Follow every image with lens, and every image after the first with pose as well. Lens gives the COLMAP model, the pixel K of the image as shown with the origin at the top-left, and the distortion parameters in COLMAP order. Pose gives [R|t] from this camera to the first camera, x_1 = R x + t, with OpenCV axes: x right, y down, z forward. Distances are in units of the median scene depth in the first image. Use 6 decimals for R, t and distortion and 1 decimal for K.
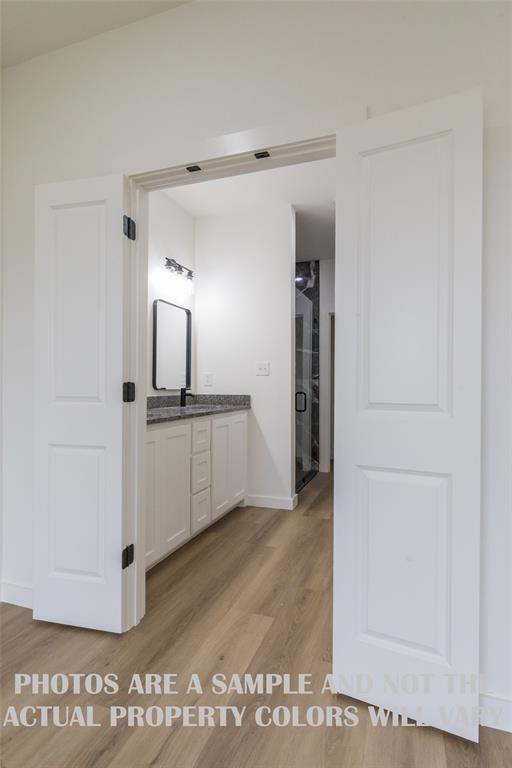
lens RADIAL K [[410.0, 0, 256.0], [0, 410.0, 384.0], [0, 0, 1]] dist [-0.000547, -0.000029]
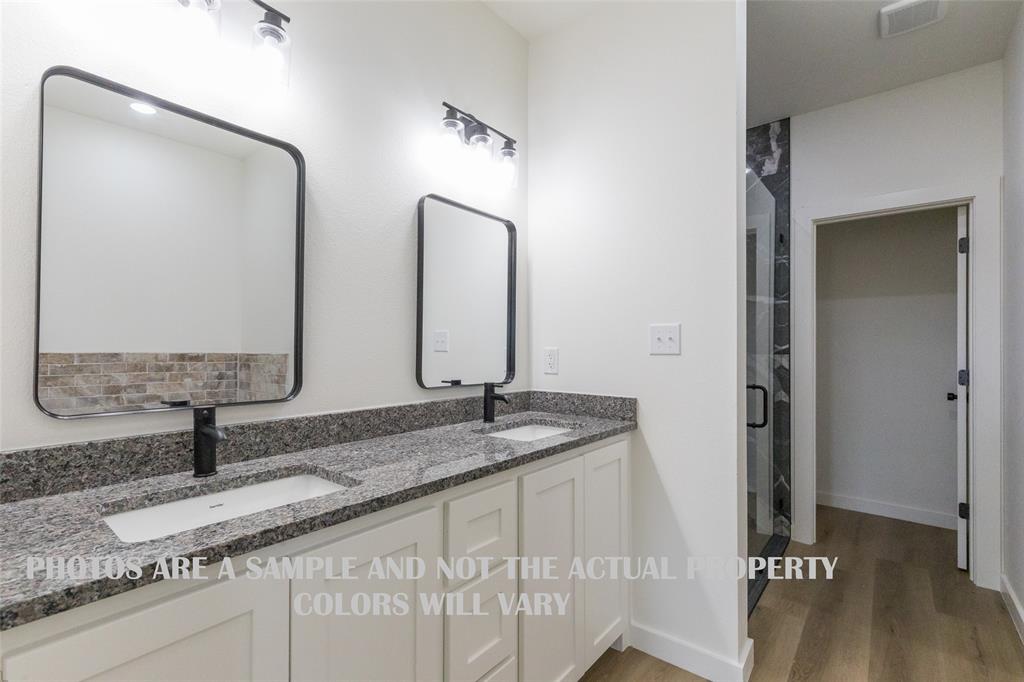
lens RADIAL K [[466.4, 0, 527.9], [0, 466.4, 341.6], [0, 0, 1]] dist [0.001109, -0.000179]
pose [[0.953912, -0.002493, -0.300076, 0.024582], [0.000567, 0.999979, -0.006503, -0.031344], [0.300086, 0.006034, 0.953893, 0.466713]]
